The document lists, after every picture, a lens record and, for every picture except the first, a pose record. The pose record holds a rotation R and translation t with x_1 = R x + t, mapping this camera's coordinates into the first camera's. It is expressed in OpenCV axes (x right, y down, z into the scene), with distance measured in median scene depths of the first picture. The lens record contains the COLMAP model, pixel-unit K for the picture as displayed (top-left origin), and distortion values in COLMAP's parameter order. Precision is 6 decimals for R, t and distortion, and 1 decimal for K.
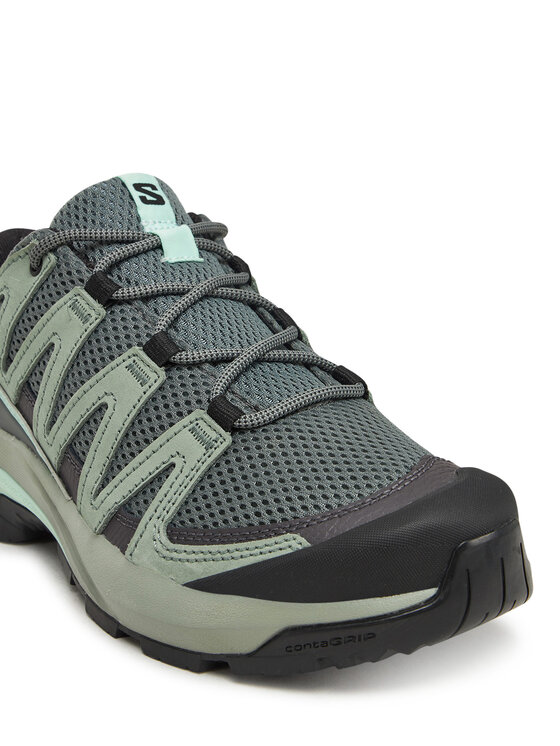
lens RADIAL K [[2337.6, 0, 280.0], [0, 2337.6, 373.0], [0, 0, 1]] dist [0.115915, 0.388783]
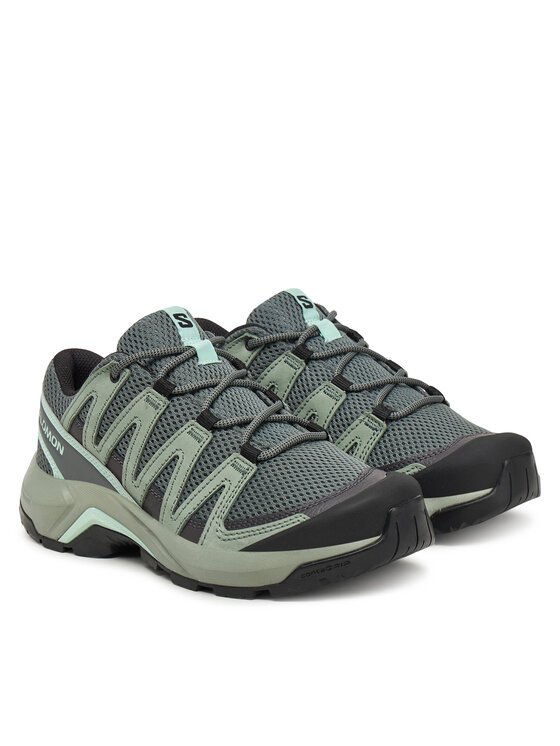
lens RADIAL K [[2198.6, 0, 280.0], [0, 2198.6, 373.0], [0, 0, 1]] dist [-0.034066, -0.152941]
pose [[0.995421, -0.092516, 0.024045, -0.034190], [0.093200, 0.995224, -0.029048, 0.007013], [-0.021243, 0.031156, 0.999289, -0.601150]]
